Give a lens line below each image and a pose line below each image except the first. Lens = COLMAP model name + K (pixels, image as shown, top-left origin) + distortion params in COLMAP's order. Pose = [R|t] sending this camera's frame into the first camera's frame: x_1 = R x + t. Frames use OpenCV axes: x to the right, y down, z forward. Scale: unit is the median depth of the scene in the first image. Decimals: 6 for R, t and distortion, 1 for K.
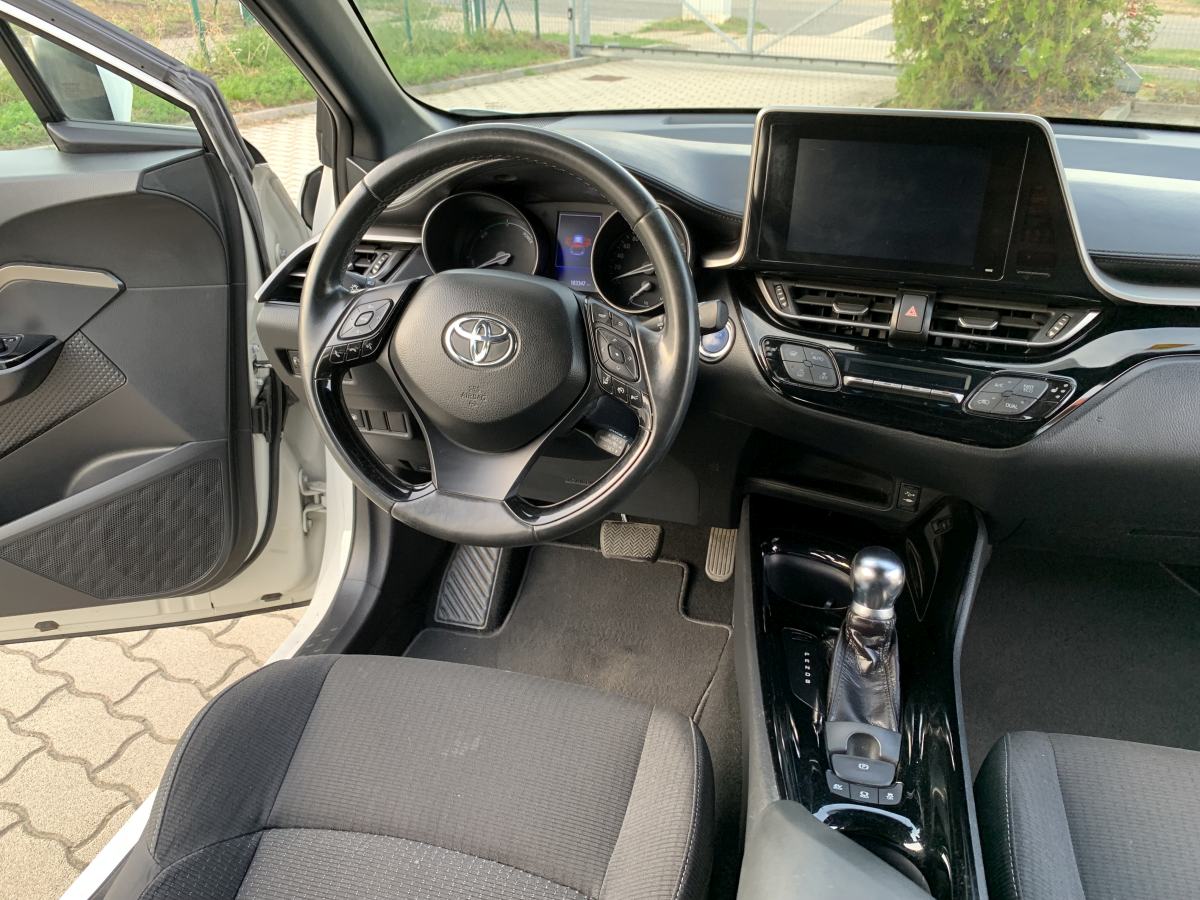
lens RADIAL K [[908.8, 0, 598.7], [0, 908.8, 452.9], [0, 0, 1]] dist [-0.006299, 0.003869]
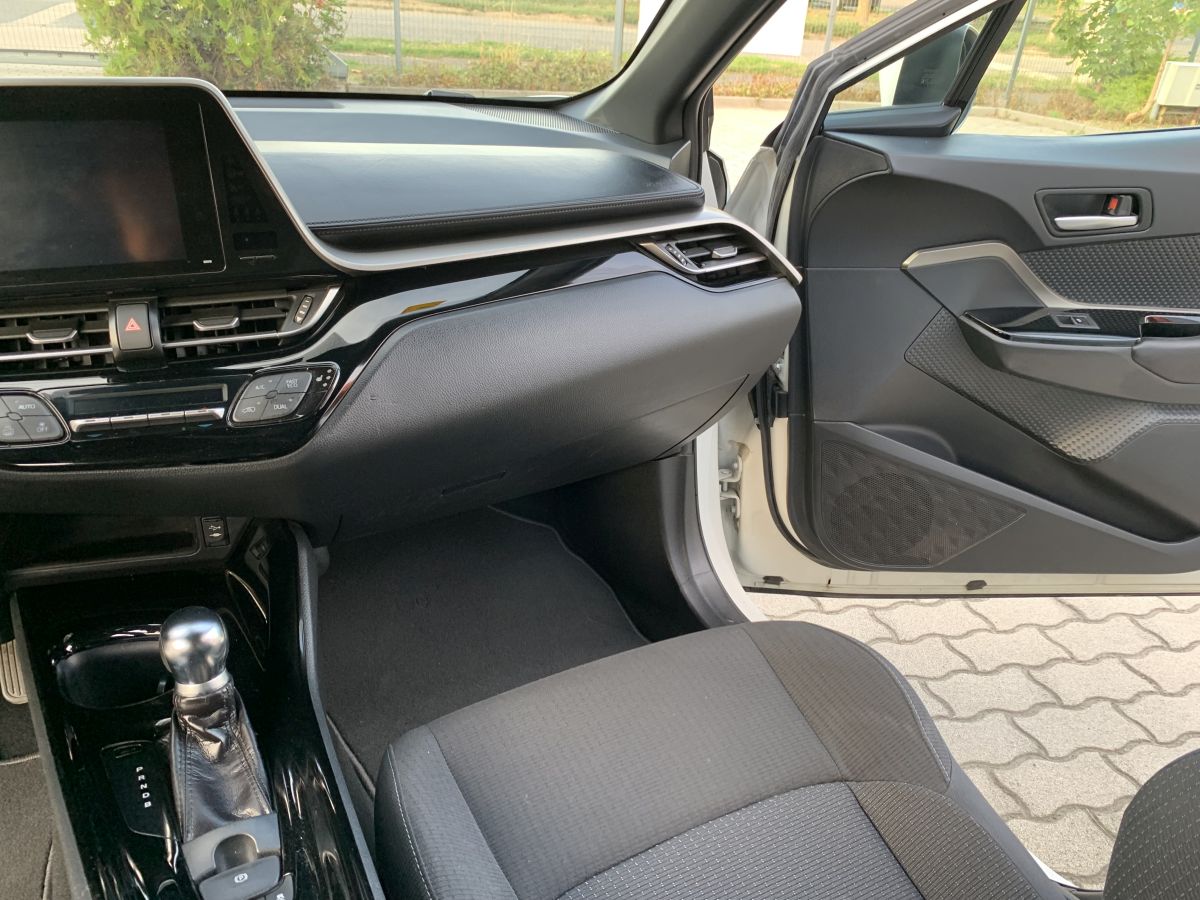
lens RADIAL K [[923.8, 0, 599.8], [0, 923.8, 425.3], [0, 0, 1]] dist [-0.000226, 0.006485]
pose [[0.731751, -0.261528, 0.629399, 0.099419], [0.277584, 0.957750, 0.075240, -0.014104], [-0.622484, 0.119655, 0.773431, 0.099884]]
